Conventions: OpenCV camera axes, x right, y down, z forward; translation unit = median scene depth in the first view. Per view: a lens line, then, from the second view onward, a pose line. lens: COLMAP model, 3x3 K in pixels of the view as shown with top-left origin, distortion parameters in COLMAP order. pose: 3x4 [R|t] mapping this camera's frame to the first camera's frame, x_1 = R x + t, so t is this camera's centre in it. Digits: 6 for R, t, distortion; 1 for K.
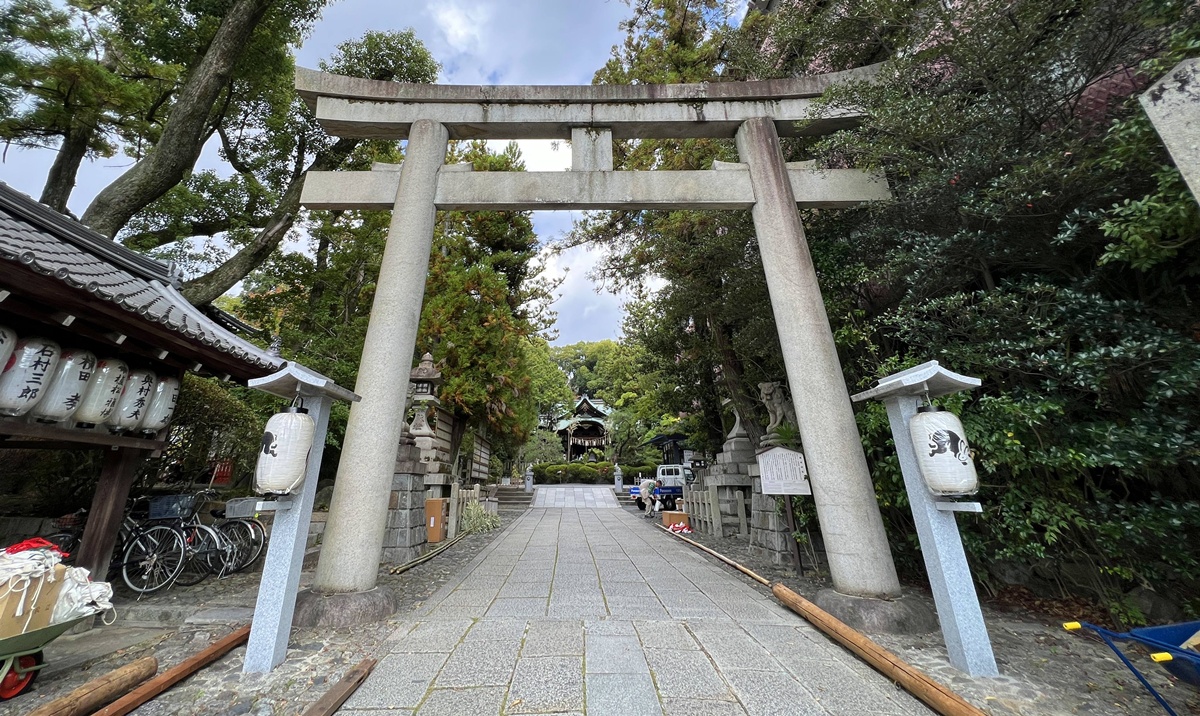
lens RADIAL K [[511.3, 0, 558.4], [0, 511.3, 280.2], [0, 0, 1]] dist [-0.000334, -0.000032]
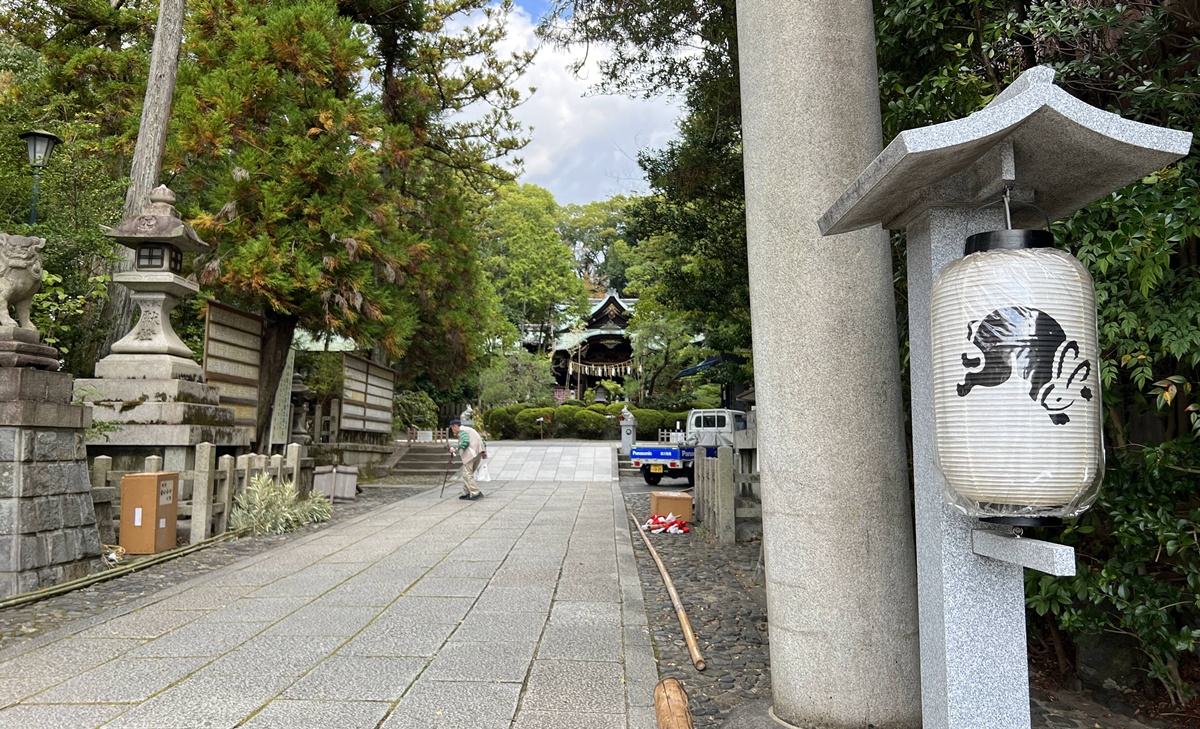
lens RADIAL K [[908.8, 0, 600.0], [0, 908.8, 364.5], [0, 0, 1]] dist [0.031857, -0.006848]
pose [[0.999977, 0.003877, 0.005581, 0.122301], [-0.005352, 0.955425, 0.295186, 0.041149], [-0.004187, -0.295209, 0.955423, 0.119141]]
